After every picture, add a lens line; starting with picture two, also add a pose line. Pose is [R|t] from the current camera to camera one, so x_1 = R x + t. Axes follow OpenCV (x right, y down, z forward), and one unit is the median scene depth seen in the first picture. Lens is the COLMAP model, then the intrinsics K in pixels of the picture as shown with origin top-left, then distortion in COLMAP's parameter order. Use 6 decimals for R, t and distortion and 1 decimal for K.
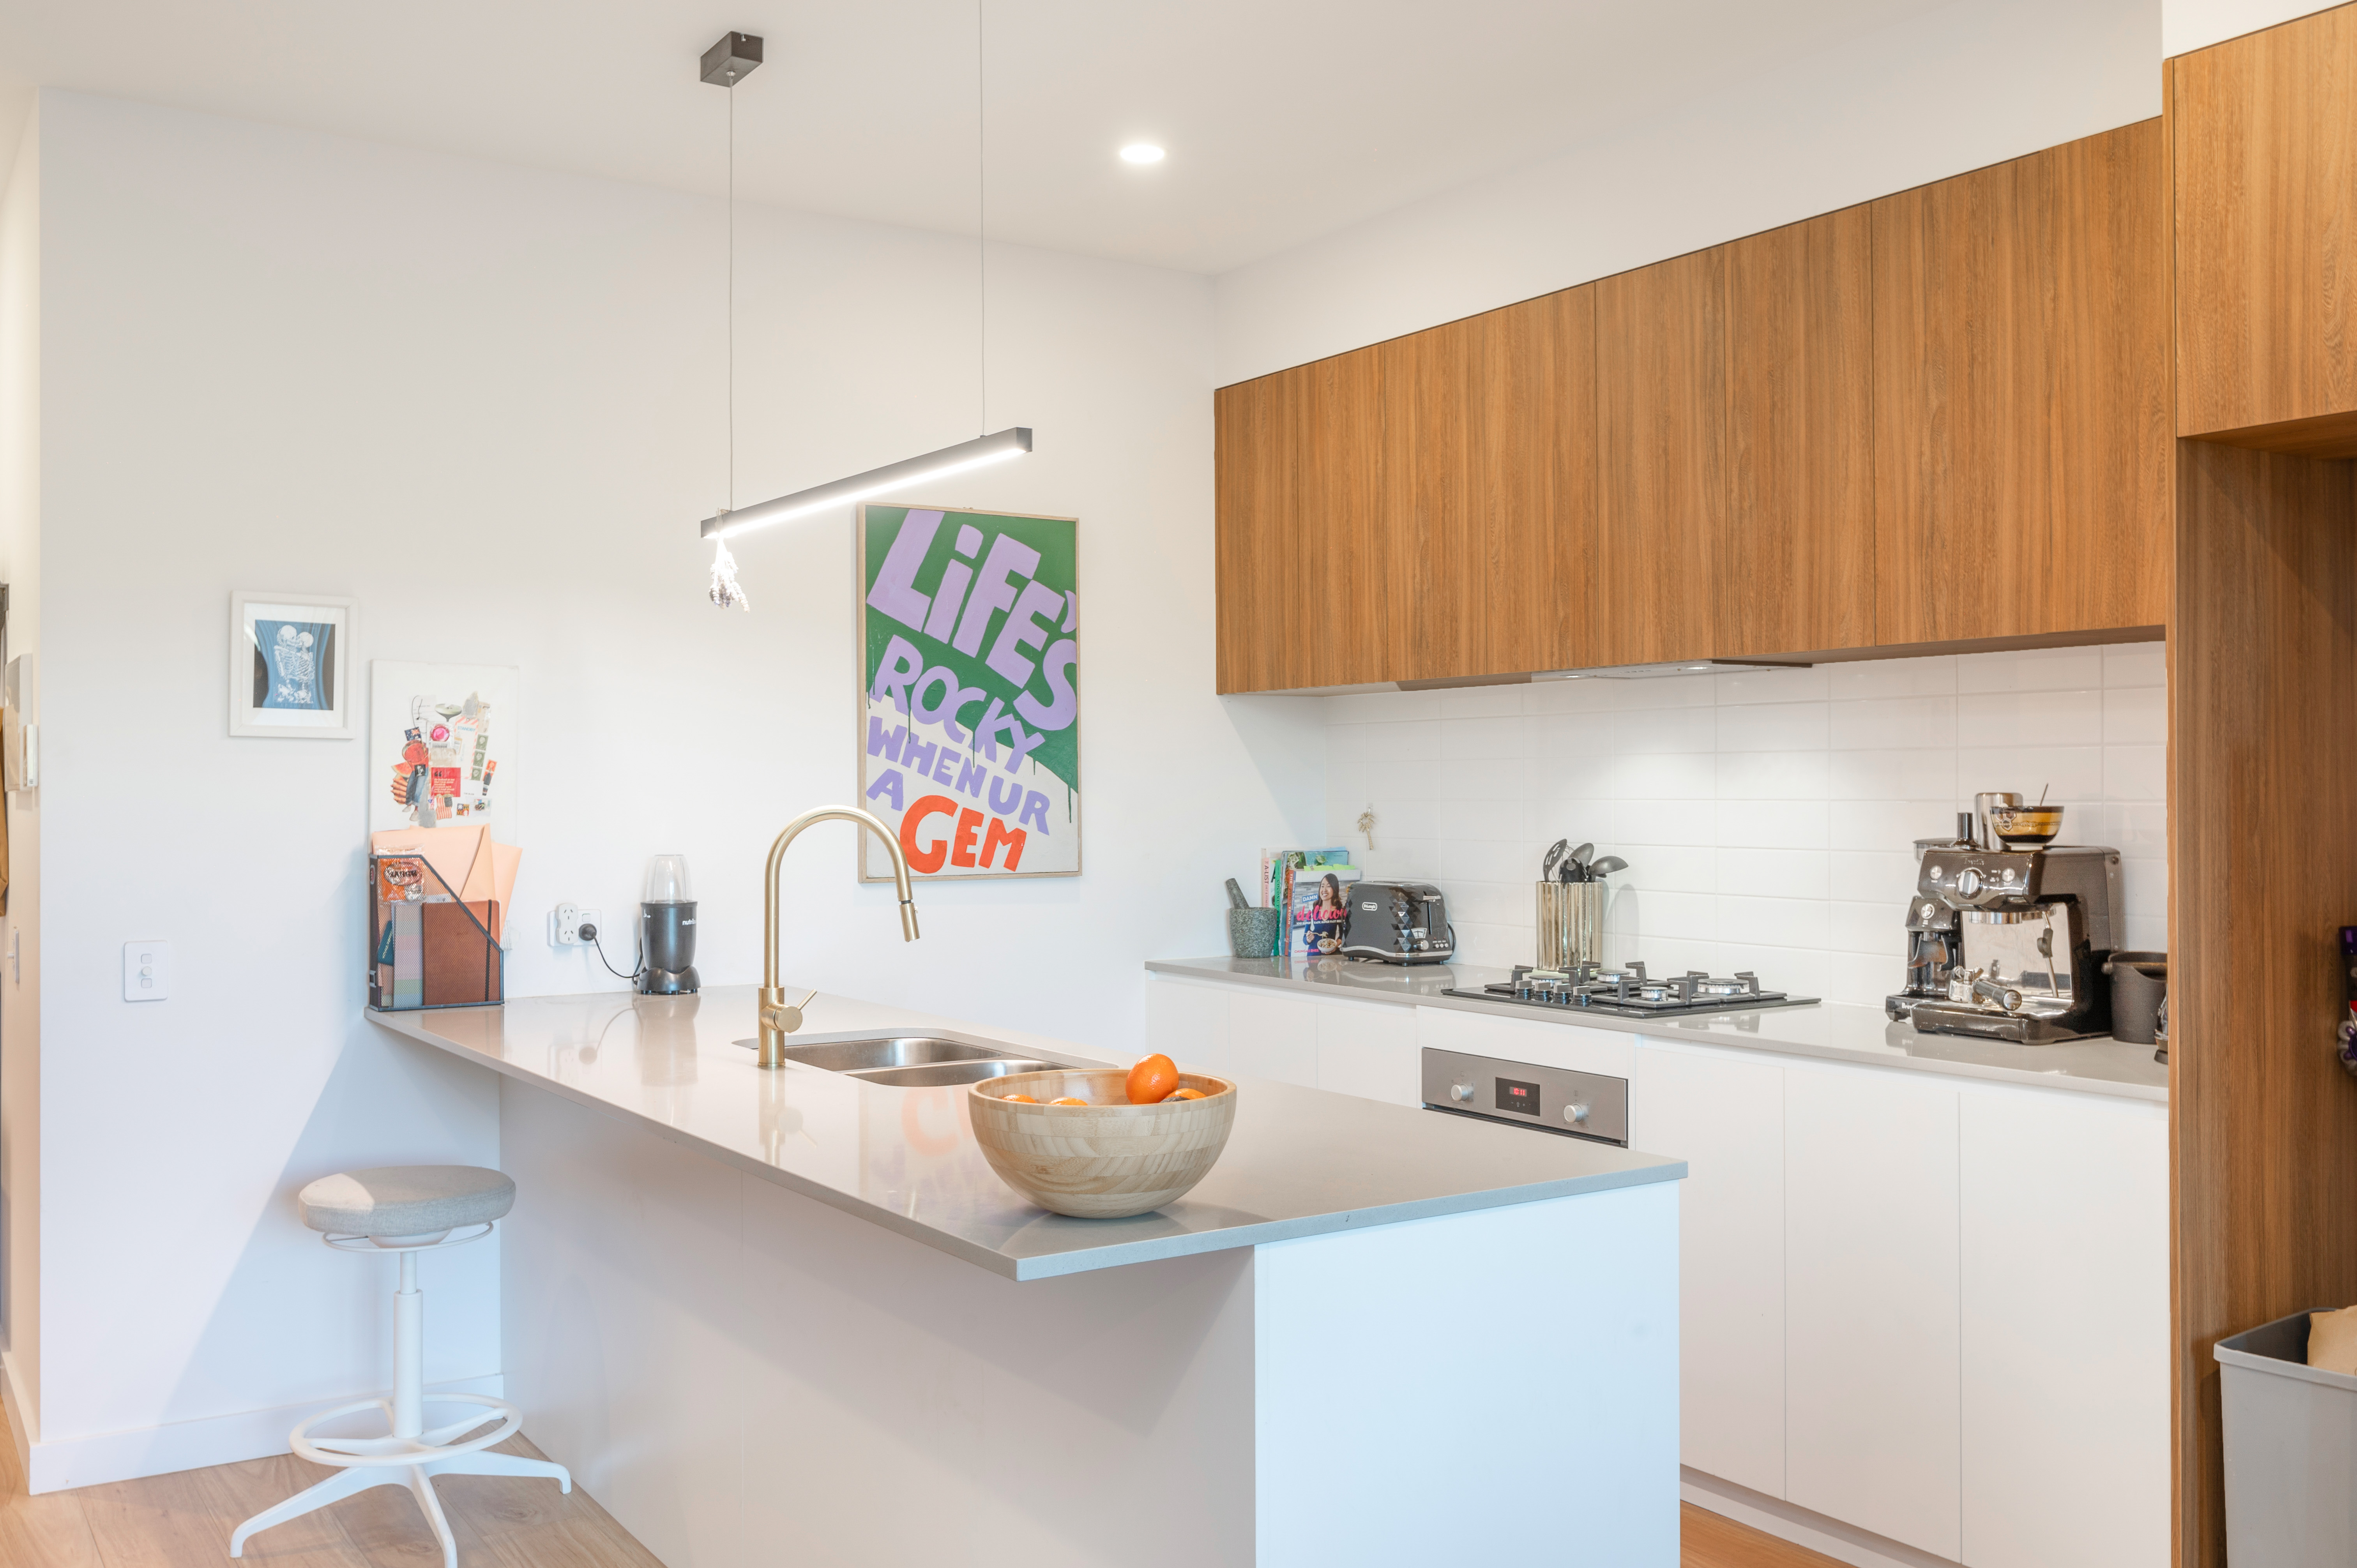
lens RADIAL K [[2061.3, 0, 1176.6], [0, 2061.3, 769.3], [0, 0, 1]] dist [-0.007326, 0.004439]
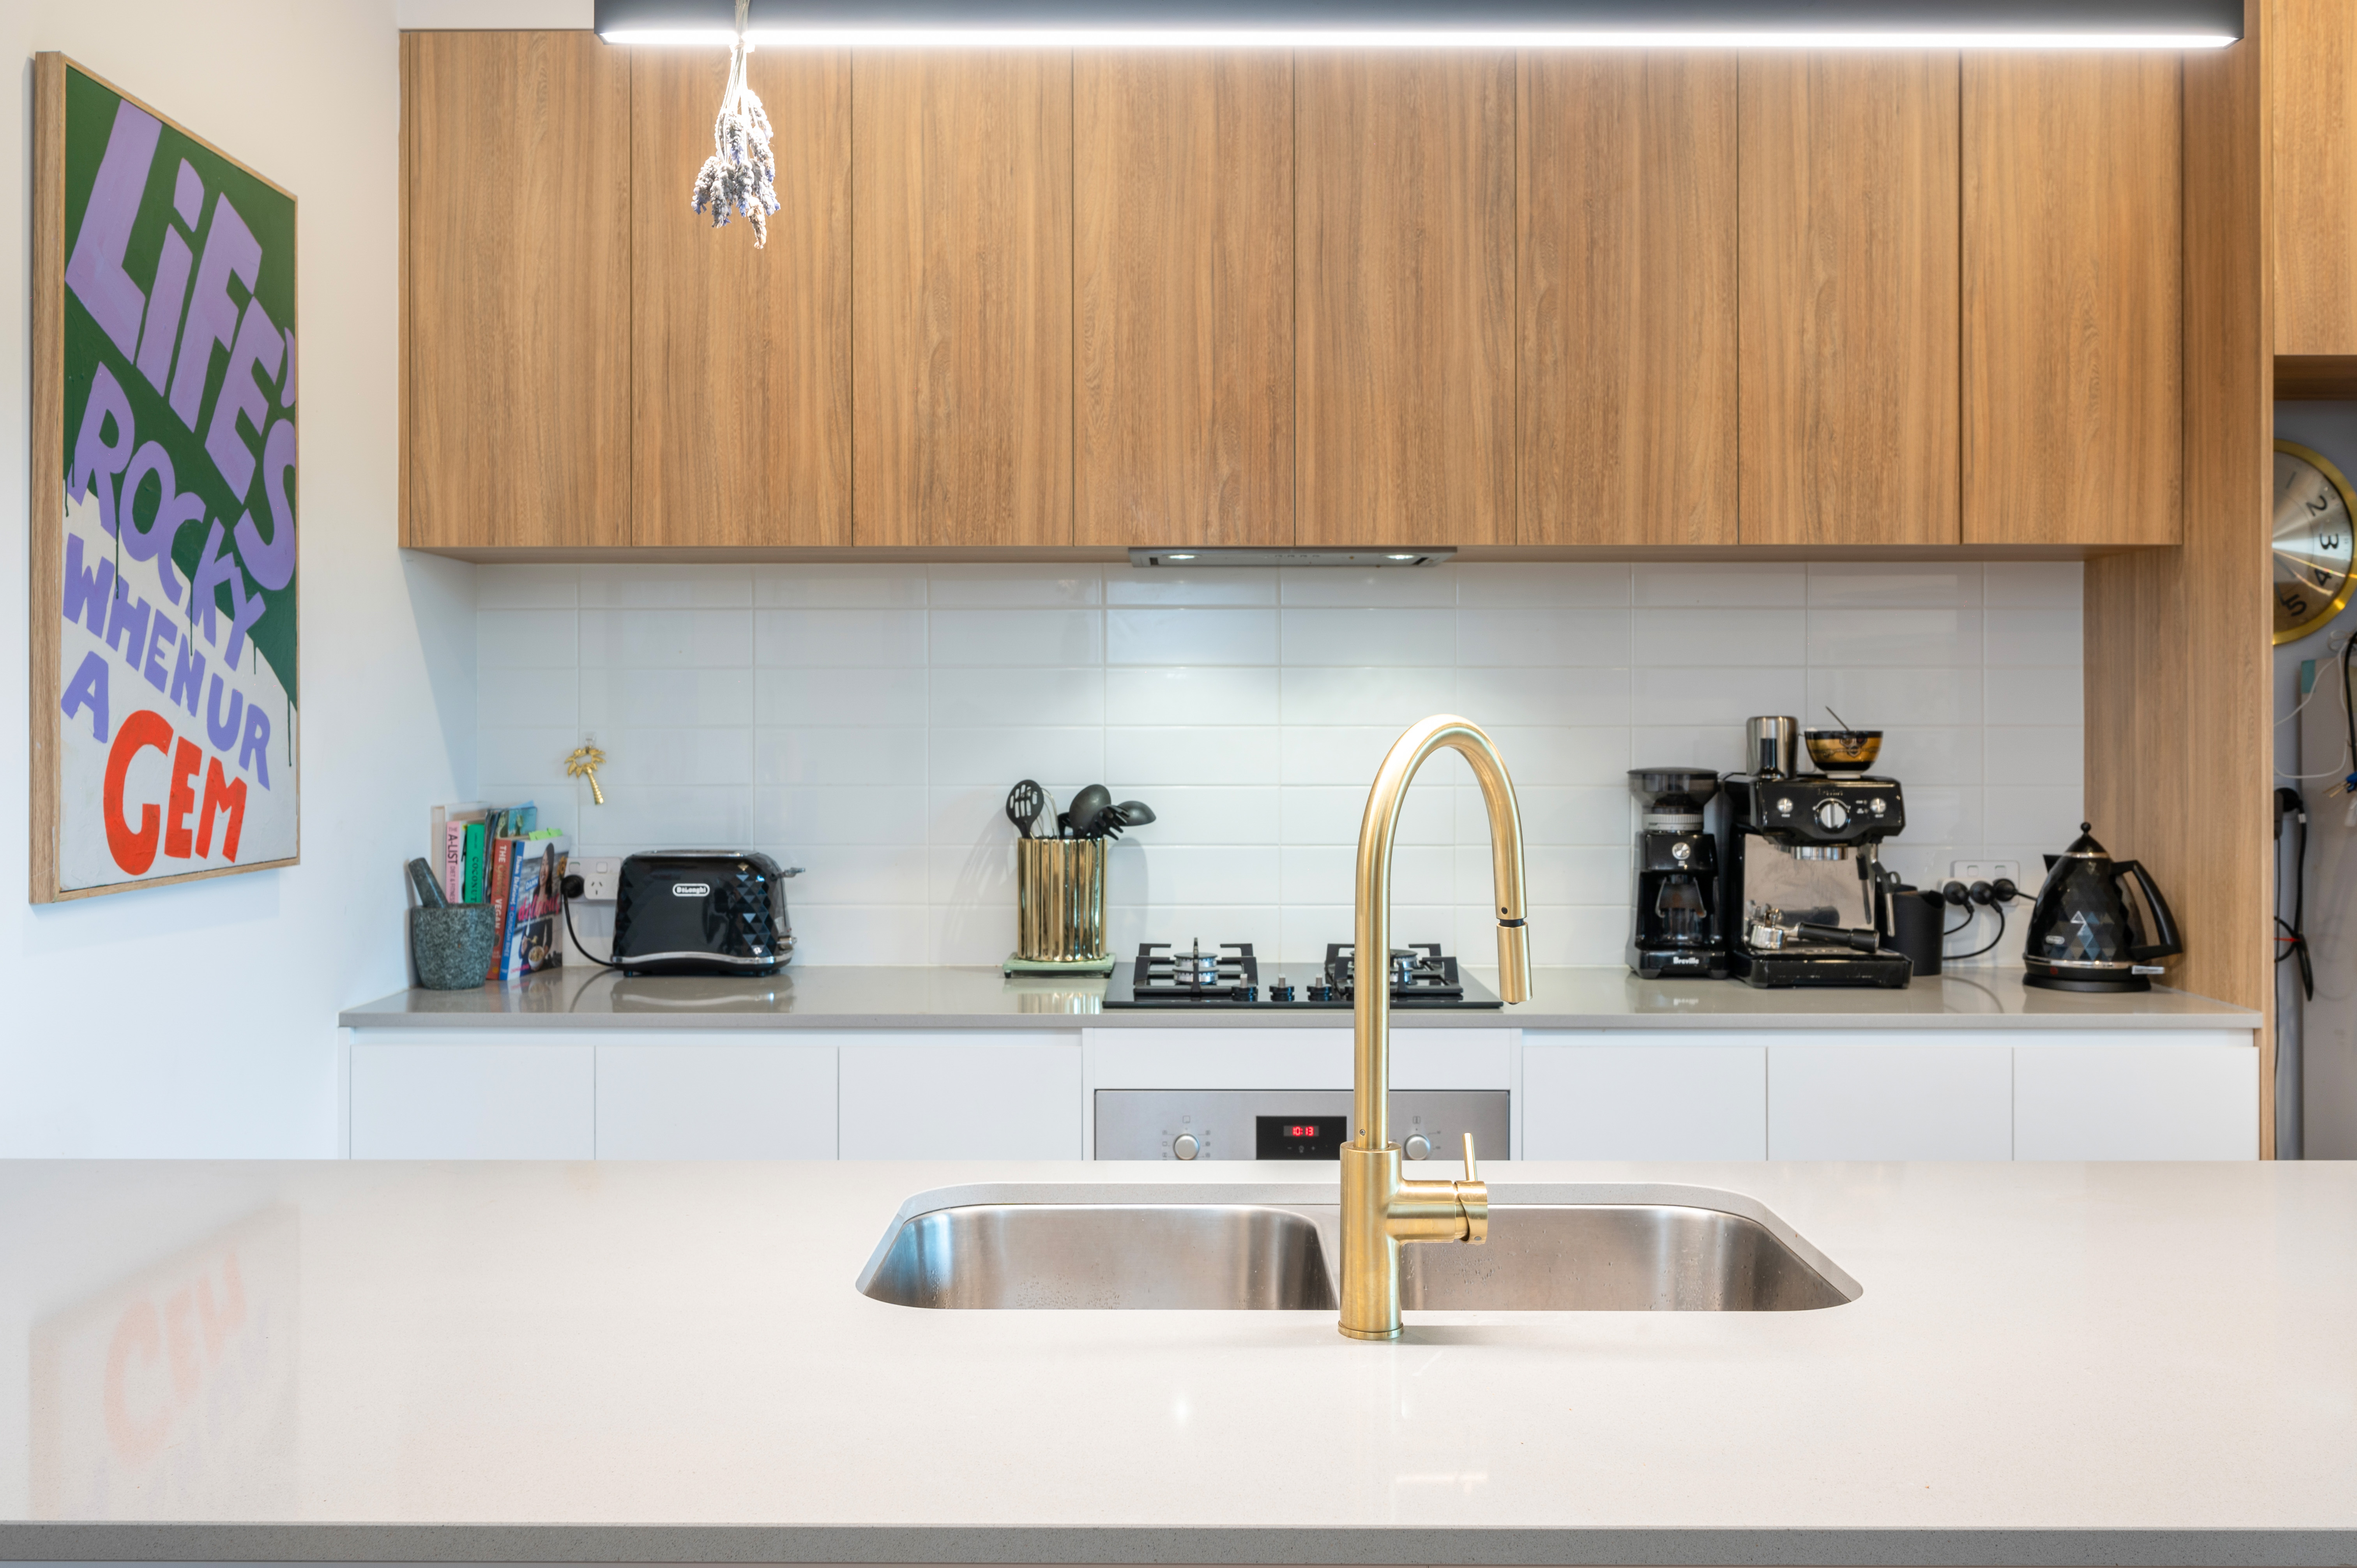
lens RADIAL K [[2061.3, 0, 1182.1], [0, 2061.3, 712.4], [0, 0, 1]] dist [-0.007326, 0.004439]
pose [[0.557395, 0.010366, 0.830183, -0.399952], [-0.010753, 0.999928, -0.005265, 0.013679], [-0.830178, -0.005993, 0.557467, 0.564026]]
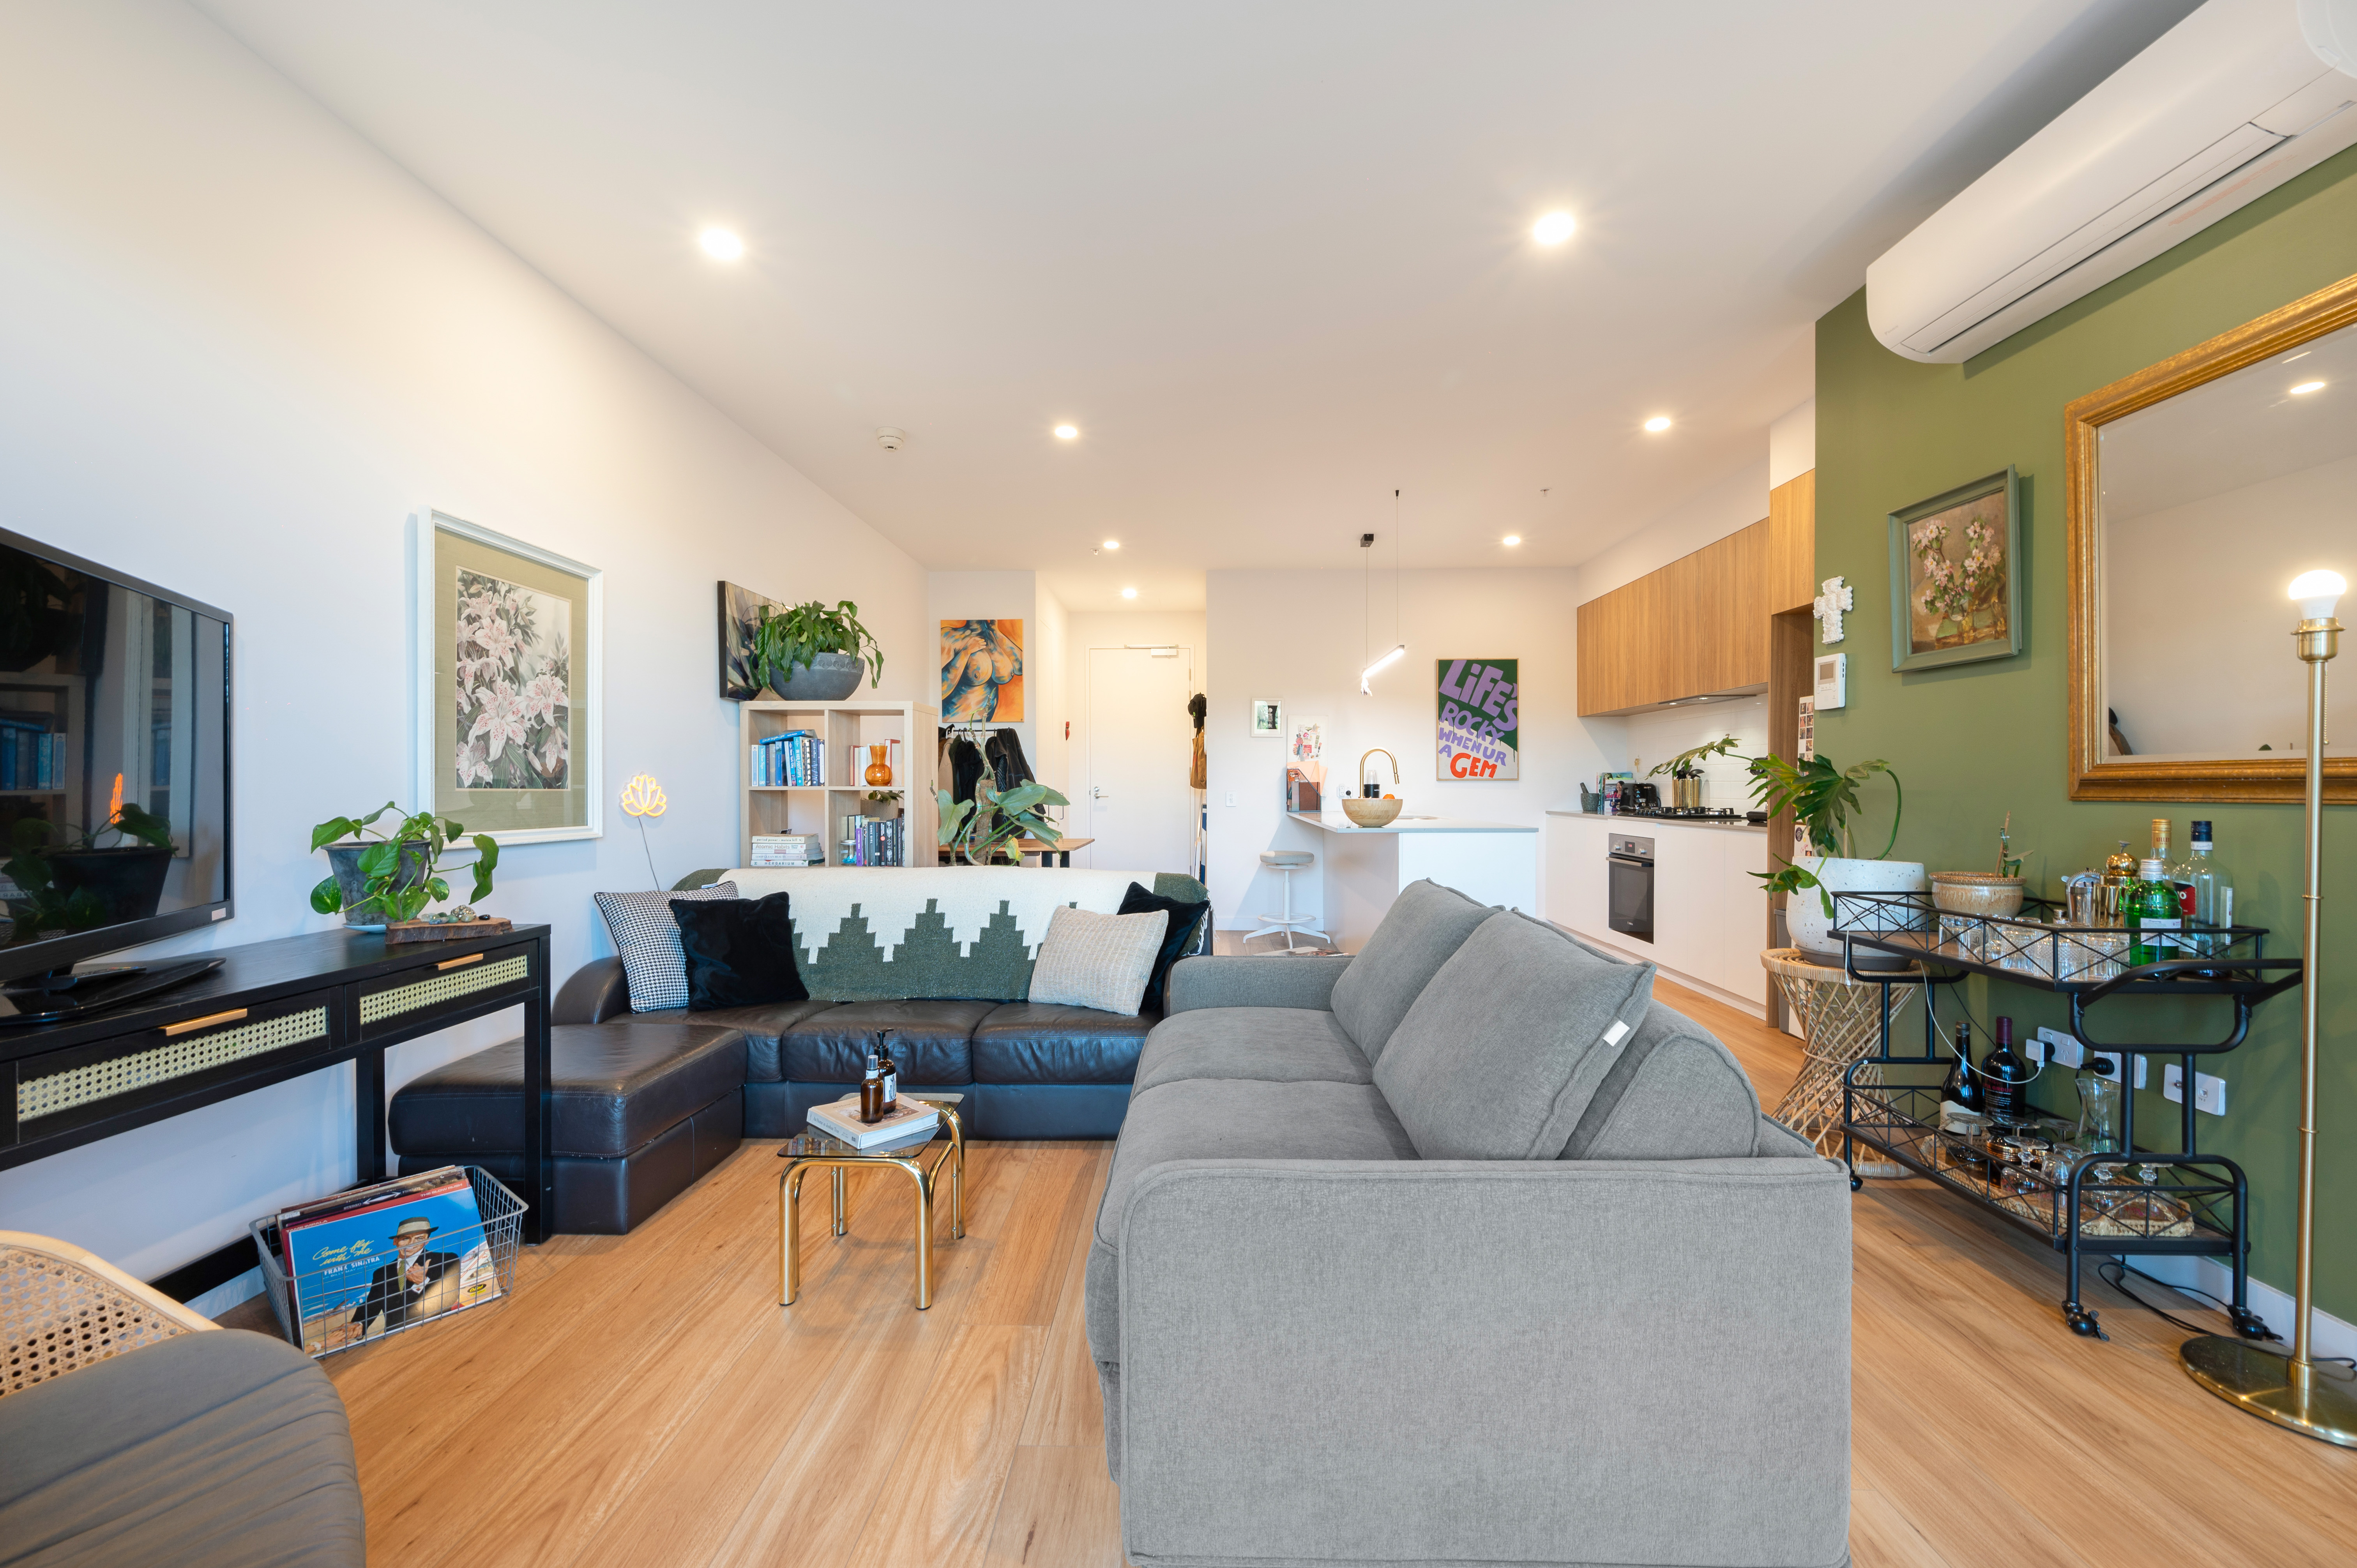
lens RADIAL K [[945.0, 0, 1179.1], [0, 945.0, 788.4], [0, 0, 1]] dist [-0.003558, -0.000570]
pose [[0.818451, 0.002710, -0.574569, 0.365248], [0.007412, 0.999856, 0.015274, 0.043481], [0.574528, -0.016760, 0.818313, -0.420521]]
